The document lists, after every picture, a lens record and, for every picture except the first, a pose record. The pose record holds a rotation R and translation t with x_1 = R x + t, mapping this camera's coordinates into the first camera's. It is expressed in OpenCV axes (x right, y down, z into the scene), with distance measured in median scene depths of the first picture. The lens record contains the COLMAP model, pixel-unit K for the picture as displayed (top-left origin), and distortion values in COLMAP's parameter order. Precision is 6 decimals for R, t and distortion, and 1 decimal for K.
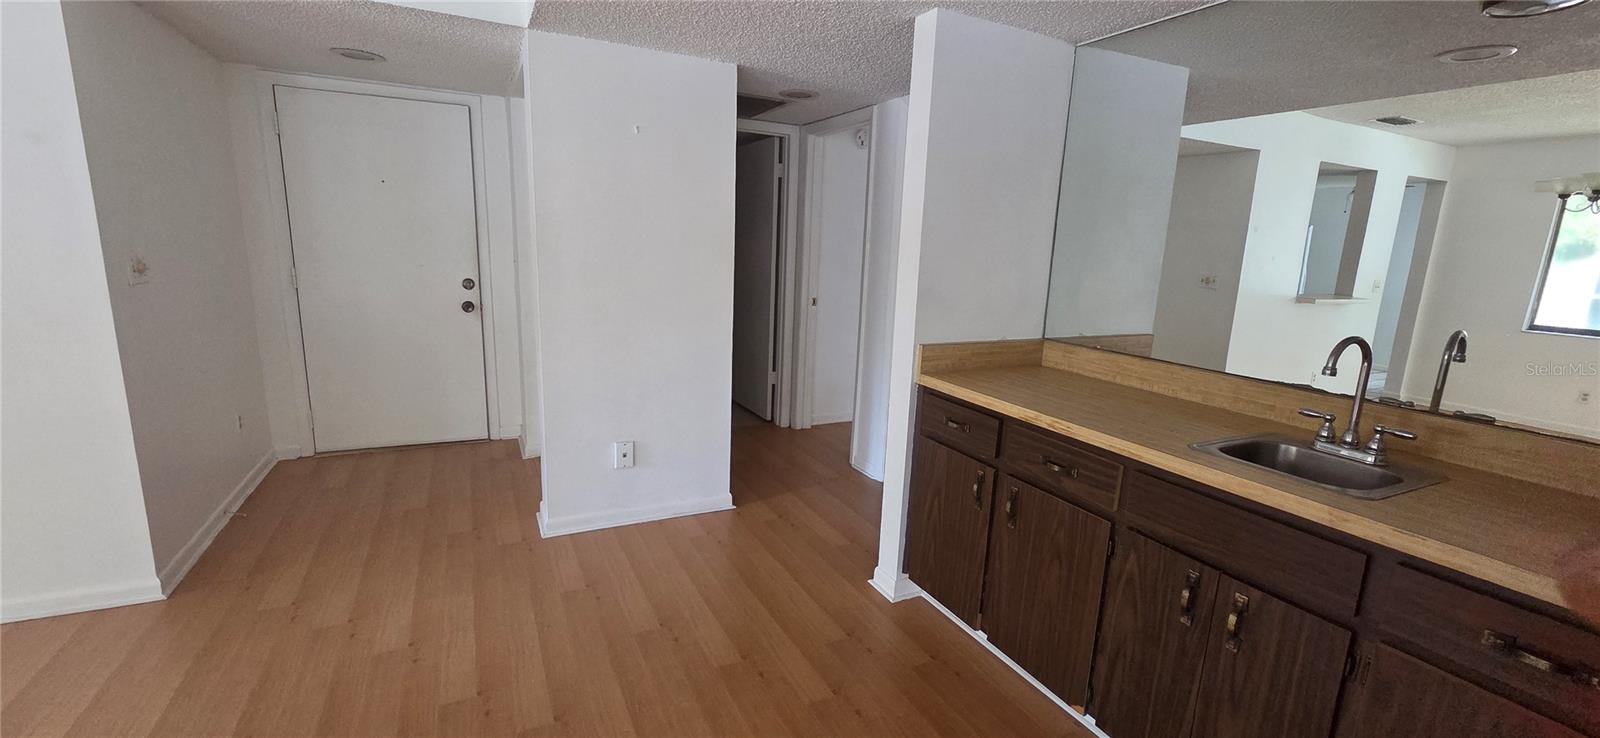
lens RADIAL K [[655.1, 0, 808.6], [0, 655.1, 371.9], [0, 0, 1]] dist [0.001023, 0.000142]
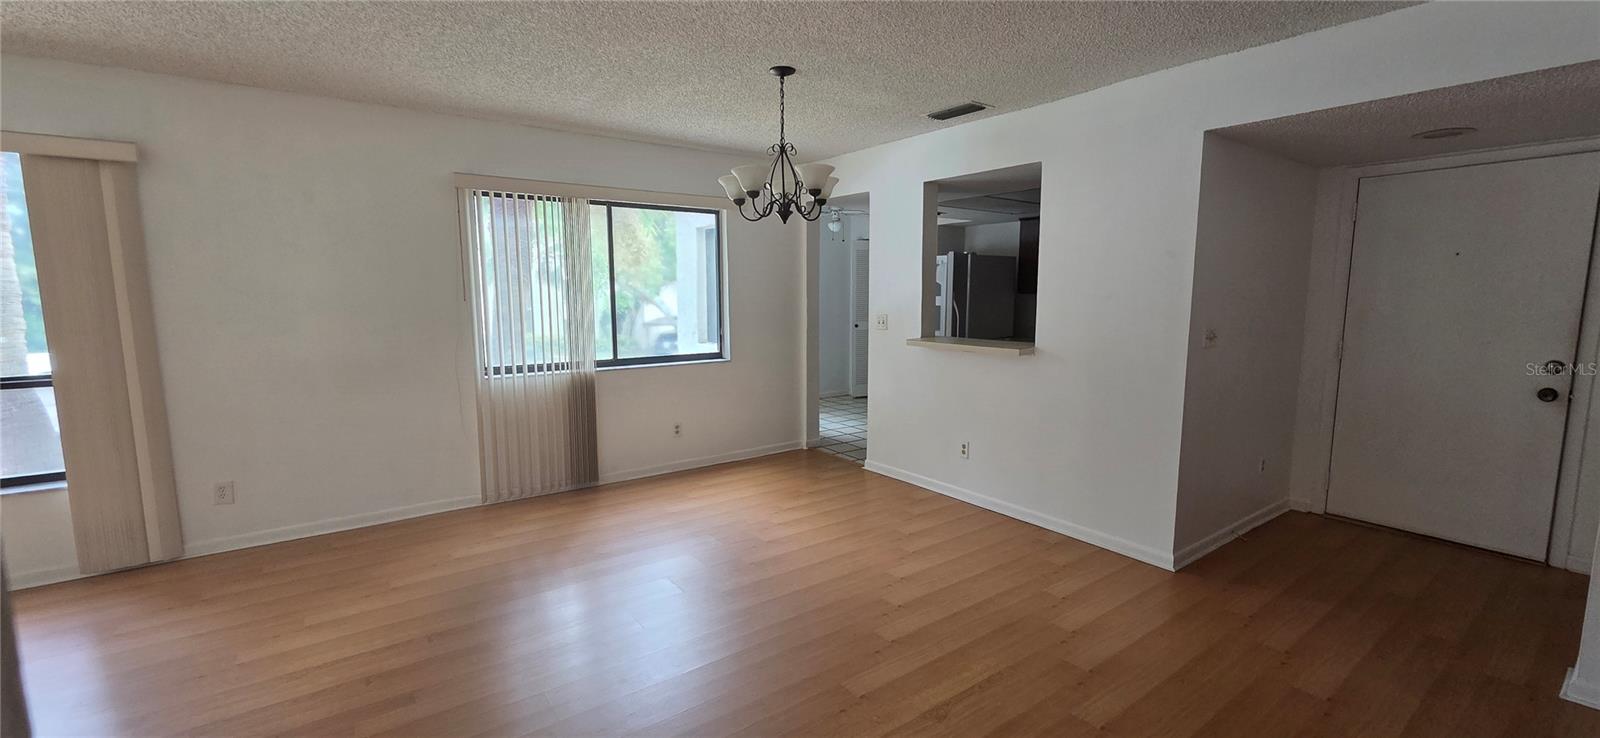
lens RADIAL K [[654.8, 0, 807.0], [0, 654.8, 370.0], [0, 0, 1]] dist [0.004980, 0.000060]
pose [[0.166793, 0.075997, -0.983059, 0.177421], [-0.188958, 0.981009, 0.043778, 0.011126], [0.967716, 0.178454, 0.177986, -0.057850]]
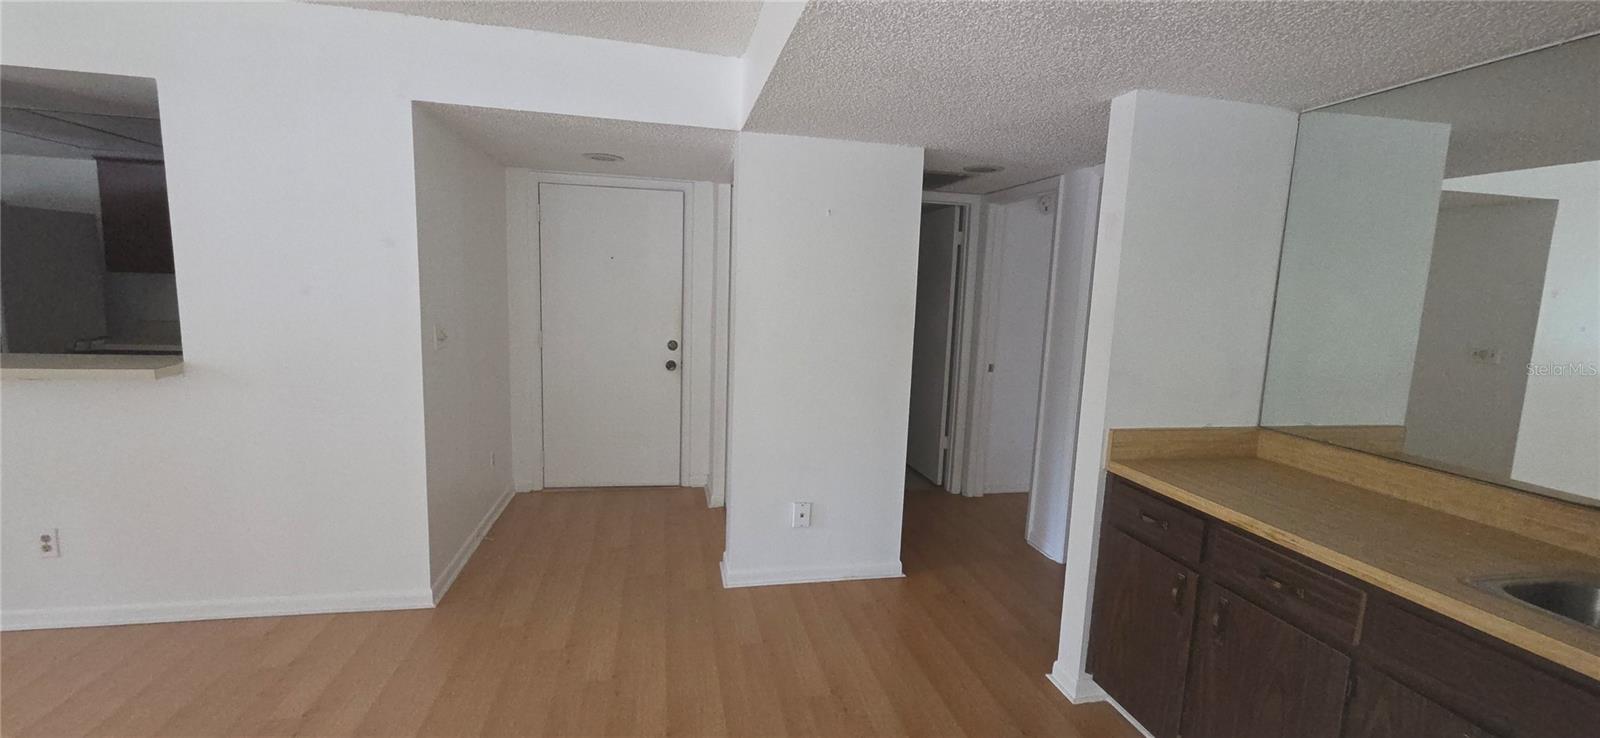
lens RADIAL K [[654.8, 0, 807.0], [0, 654.8, 370.0], [0, 0, 1]] dist [0.004980, 0.000060]
pose [[0.967153, 0.030144, -0.252402, -0.016065], [-0.049763, 0.996183, -0.071710, -0.031803], [0.249277, 0.081915, 0.964962, -0.030673]]
